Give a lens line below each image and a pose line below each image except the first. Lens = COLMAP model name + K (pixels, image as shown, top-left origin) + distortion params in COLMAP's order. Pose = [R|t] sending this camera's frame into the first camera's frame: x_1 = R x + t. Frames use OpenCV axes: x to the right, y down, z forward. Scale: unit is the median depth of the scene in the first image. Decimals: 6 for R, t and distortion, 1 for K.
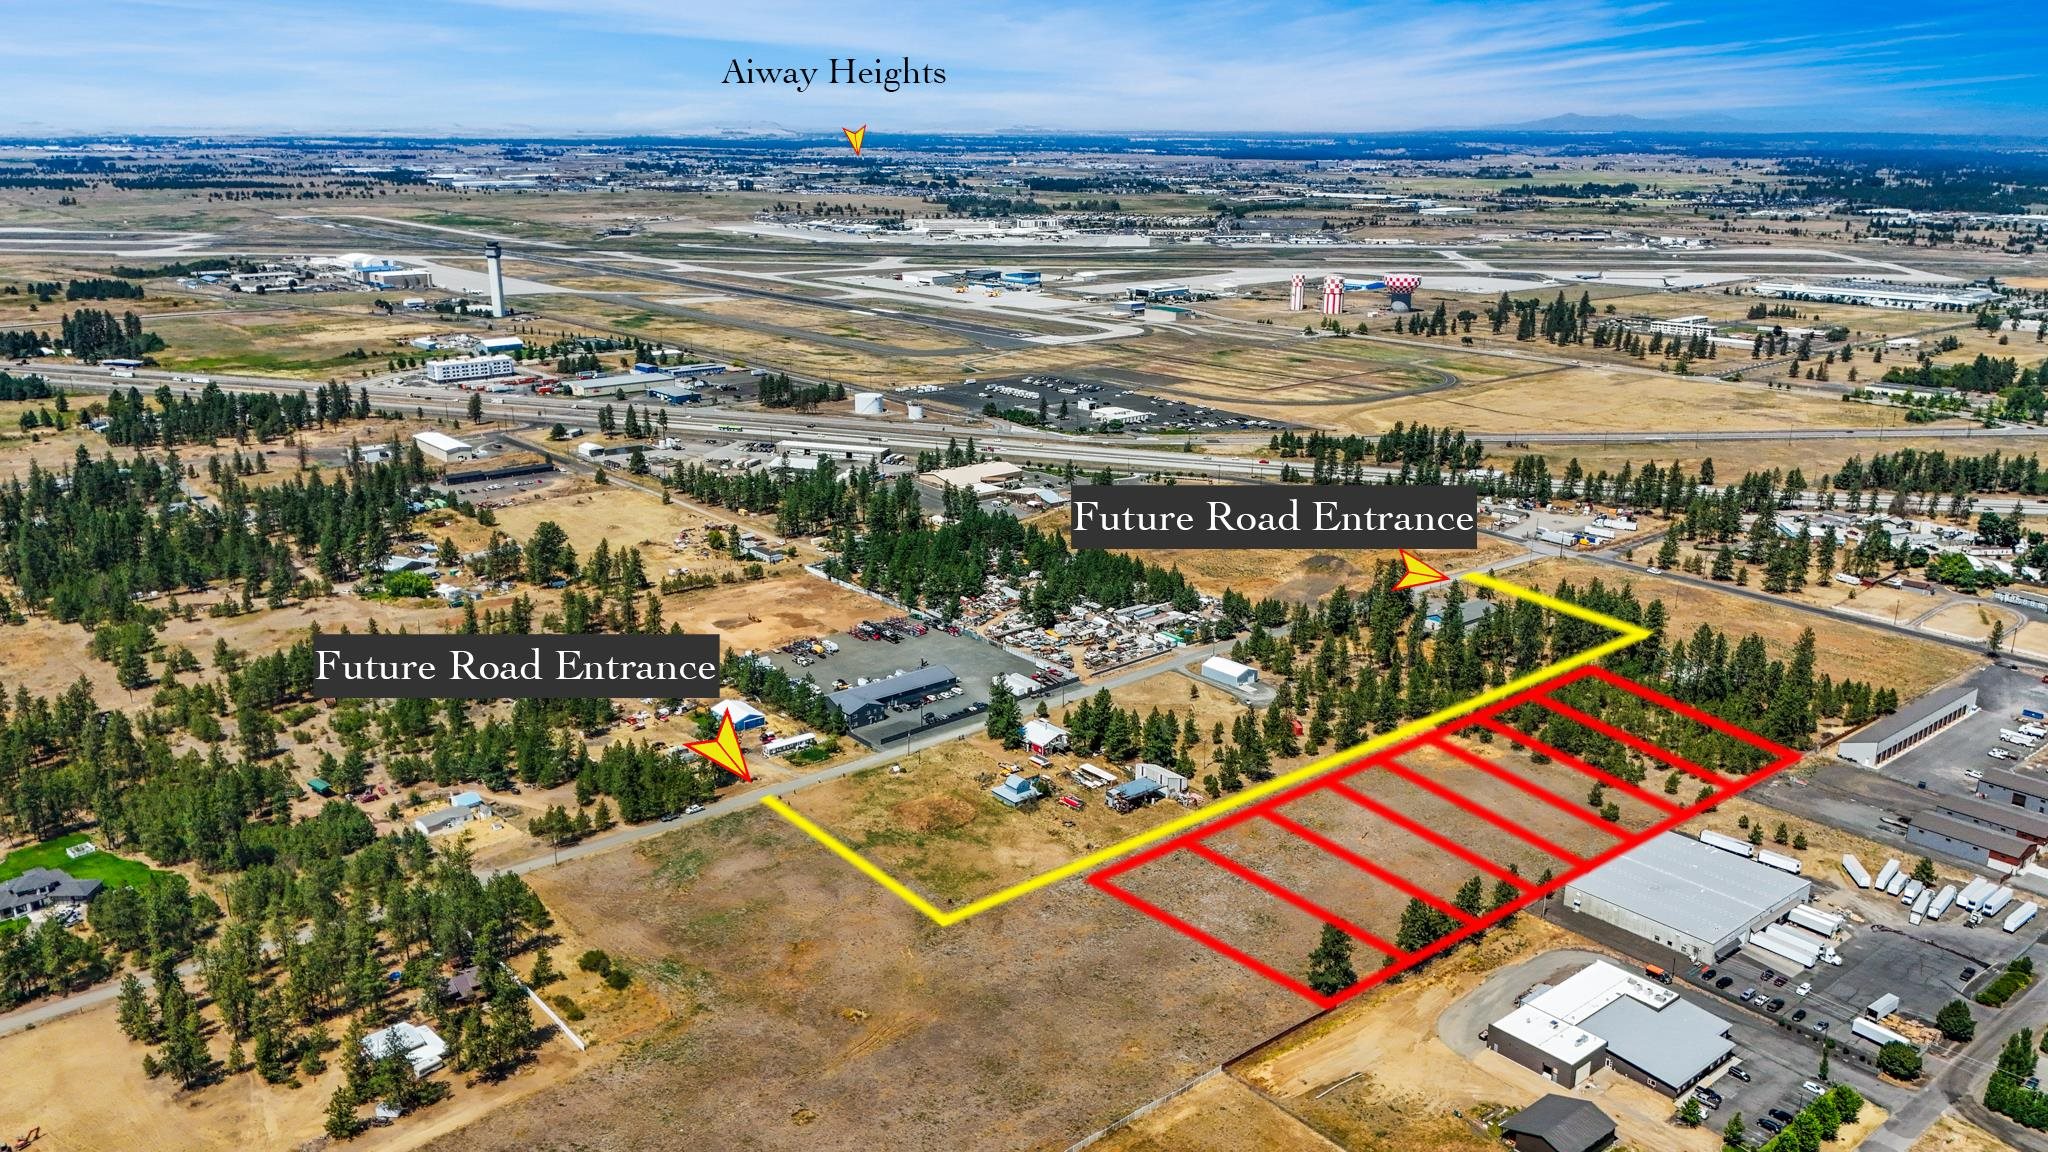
lens RADIAL K [[1552.7, 0, 1030.3], [0, 1552.7, 550.0], [0, 0, 1]] dist [0.117165, -0.150017]
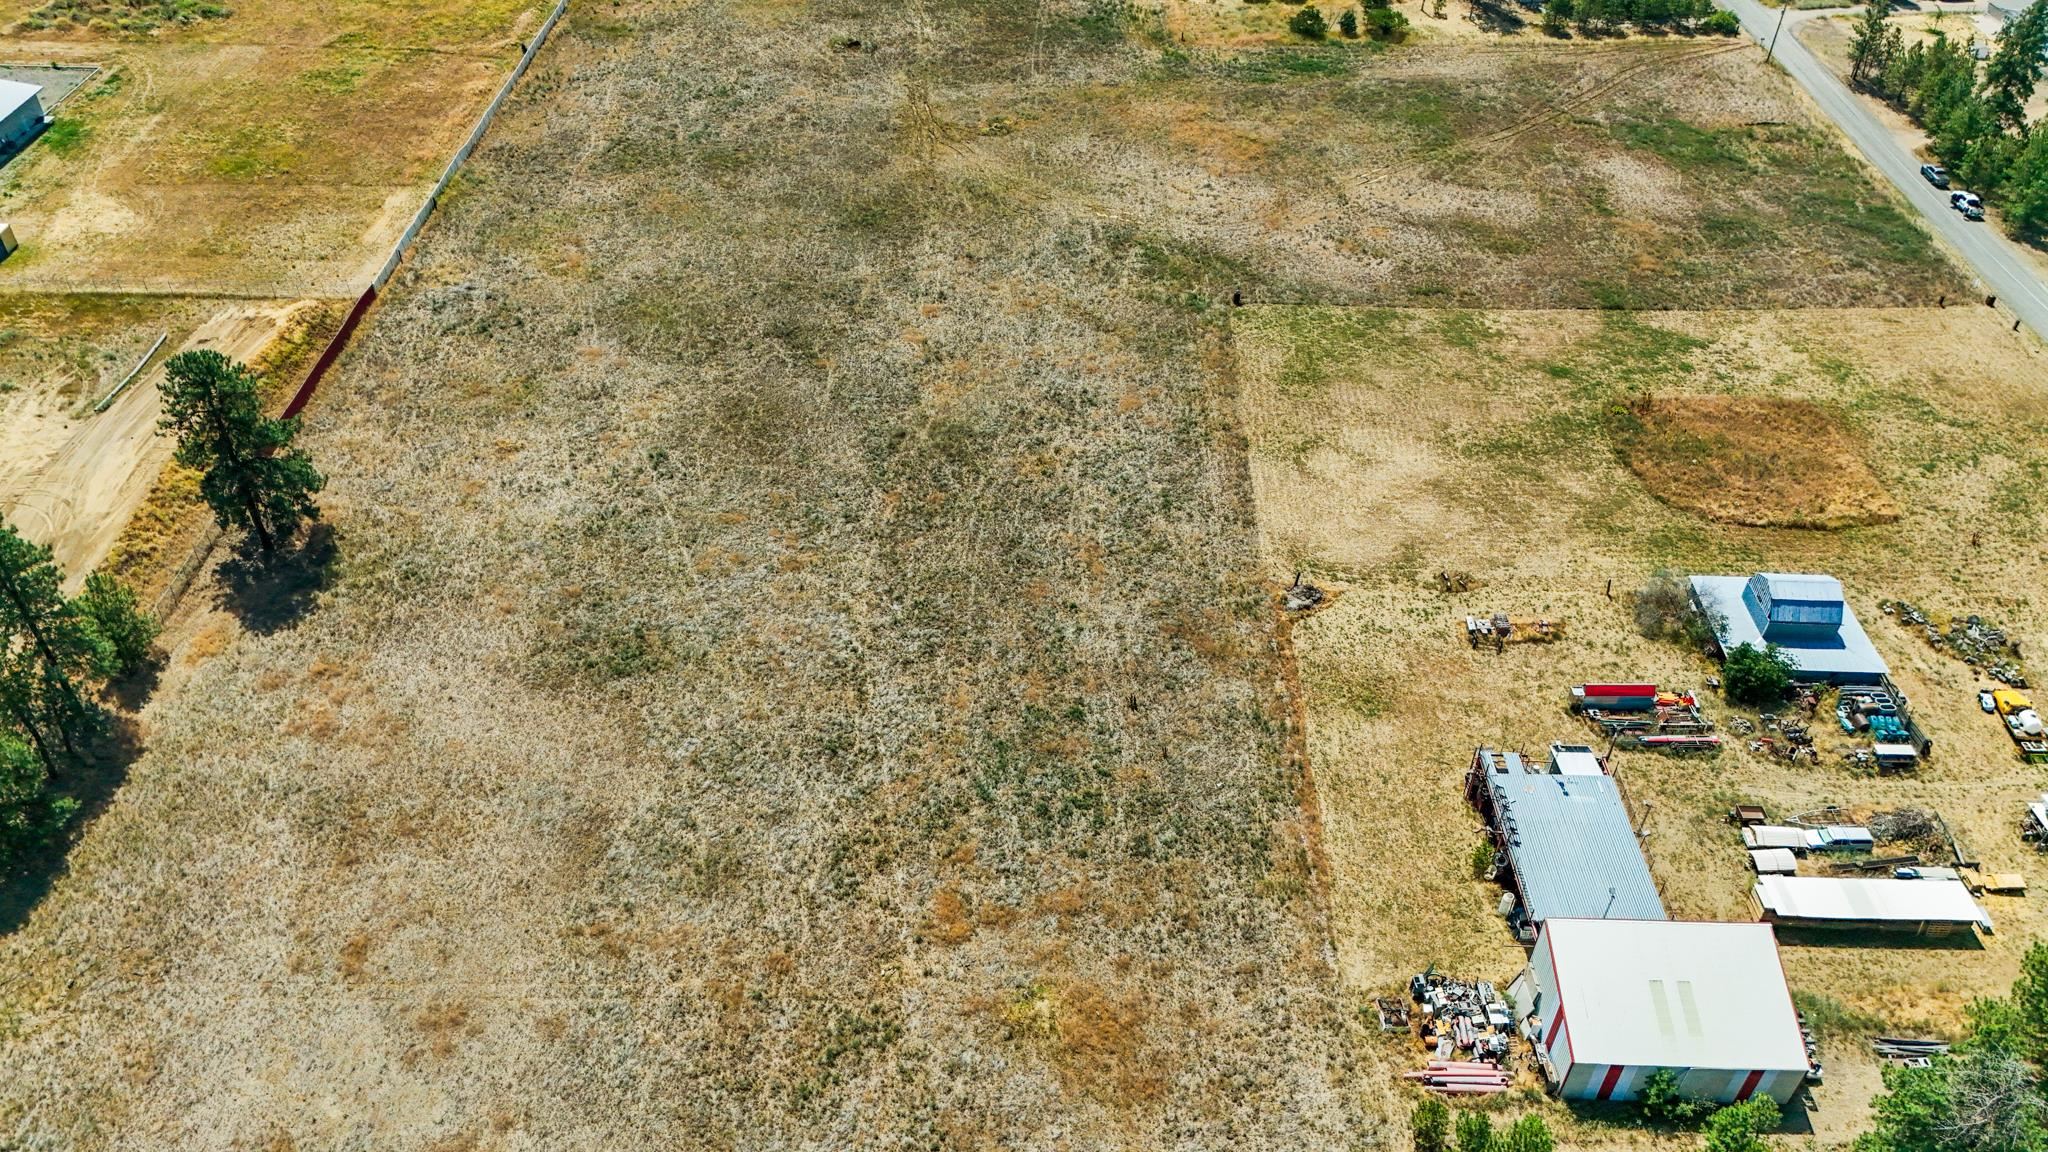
lens RADIAL K [[1511.6, 0, 1024.0], [0, 1511.6, 576.0], [0, 0, 1]] dist [0.090552, -0.104765]
pose [[-0.645994, 0.474578, -0.597886, 0.198334], [-0.224304, 0.630655, 0.742941, -0.016333], [0.729644, 0.614044, -0.300950, 0.829746]]
